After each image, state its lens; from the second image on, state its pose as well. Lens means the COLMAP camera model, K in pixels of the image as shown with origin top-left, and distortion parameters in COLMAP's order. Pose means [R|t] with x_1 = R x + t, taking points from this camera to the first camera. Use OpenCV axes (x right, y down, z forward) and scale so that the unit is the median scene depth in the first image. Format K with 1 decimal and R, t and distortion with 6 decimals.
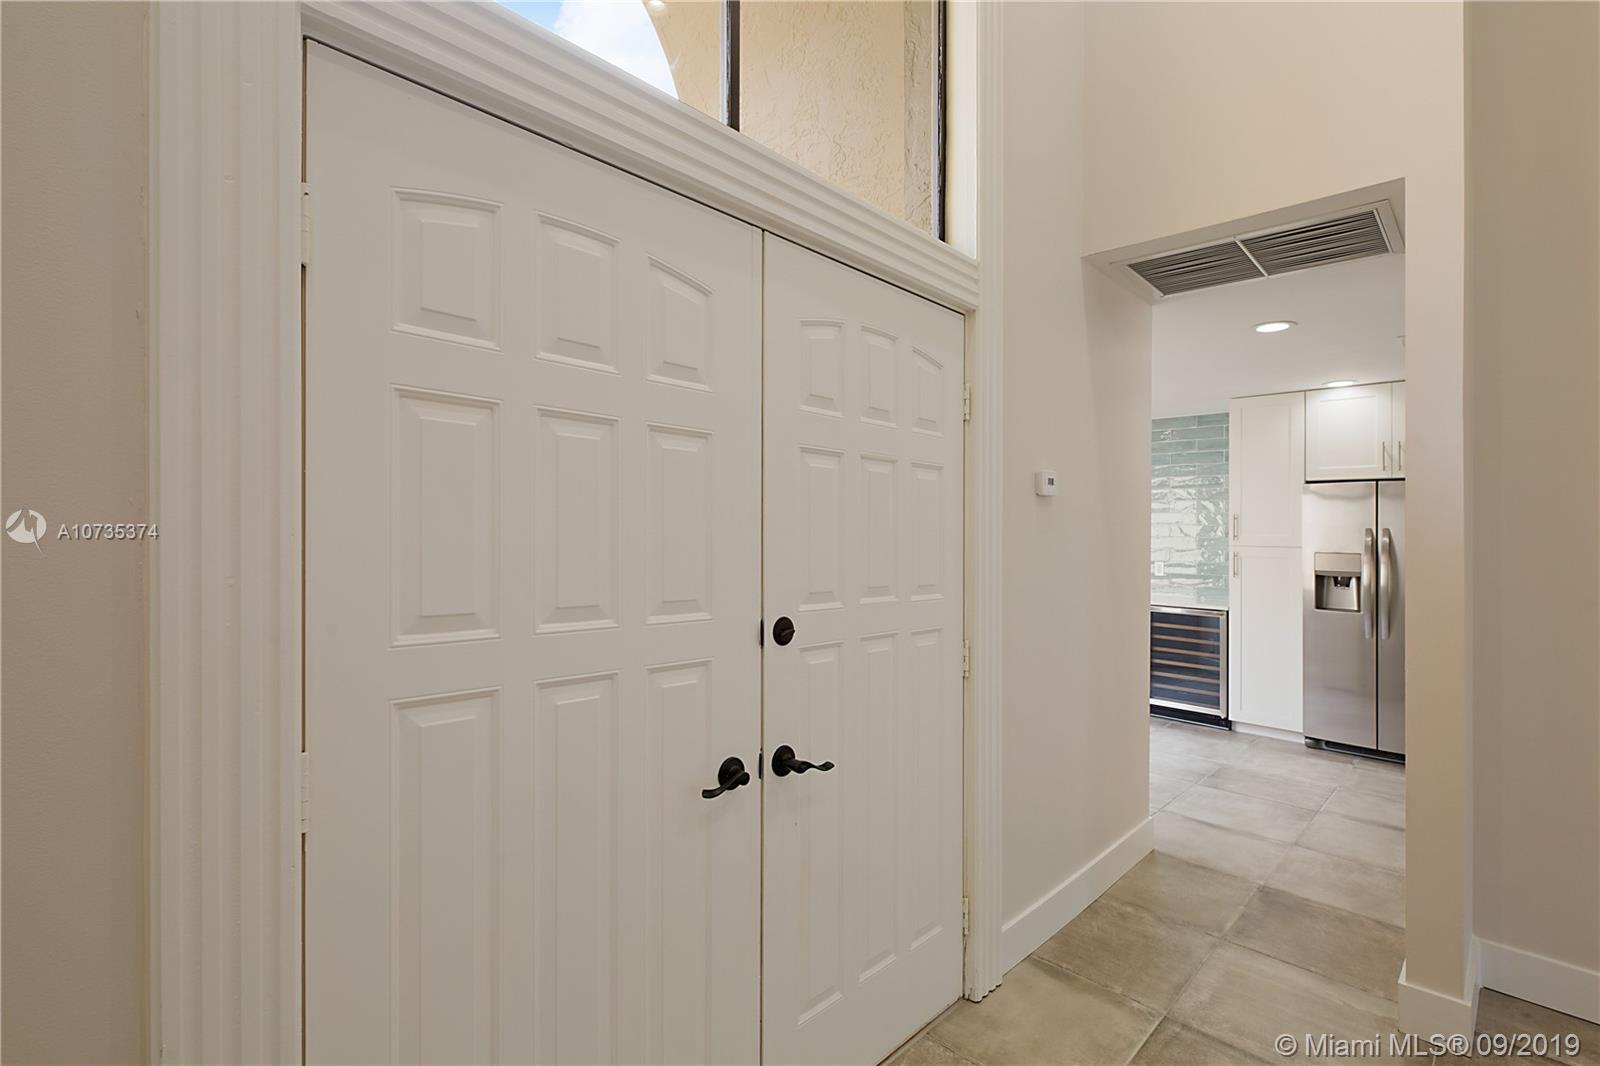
lens RADIAL K [[720.9, 0, 795.9], [0, 720.9, 521.7], [0, 0, 1]] dist [-0.004236, -0.000562]
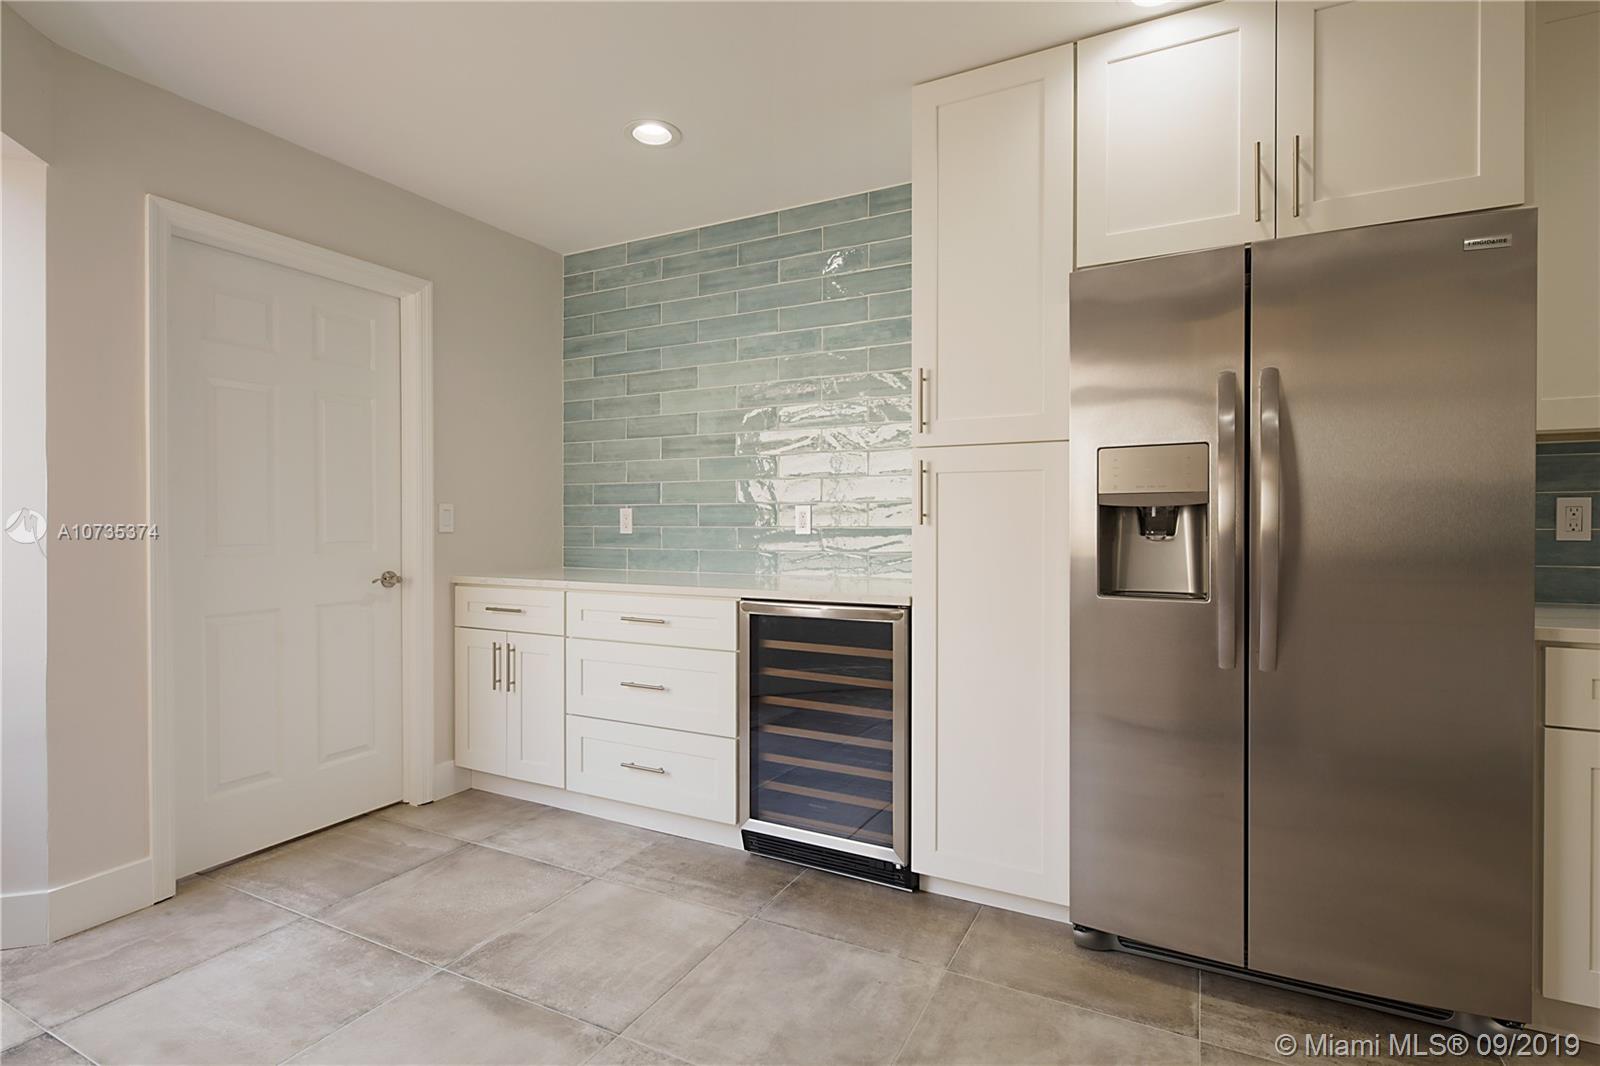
lens RADIAL K [[756.5, 0, 805.5], [0, 756.5, 531.3], [0, 0, 1]] dist [0.003524, -0.000059]
pose [[0.953602, -0.017424, 0.300565, 0.439286], [0.008975, 0.999525, 0.029469, 0.071970], [-0.300935, -0.025404, 0.953306, 0.643303]]
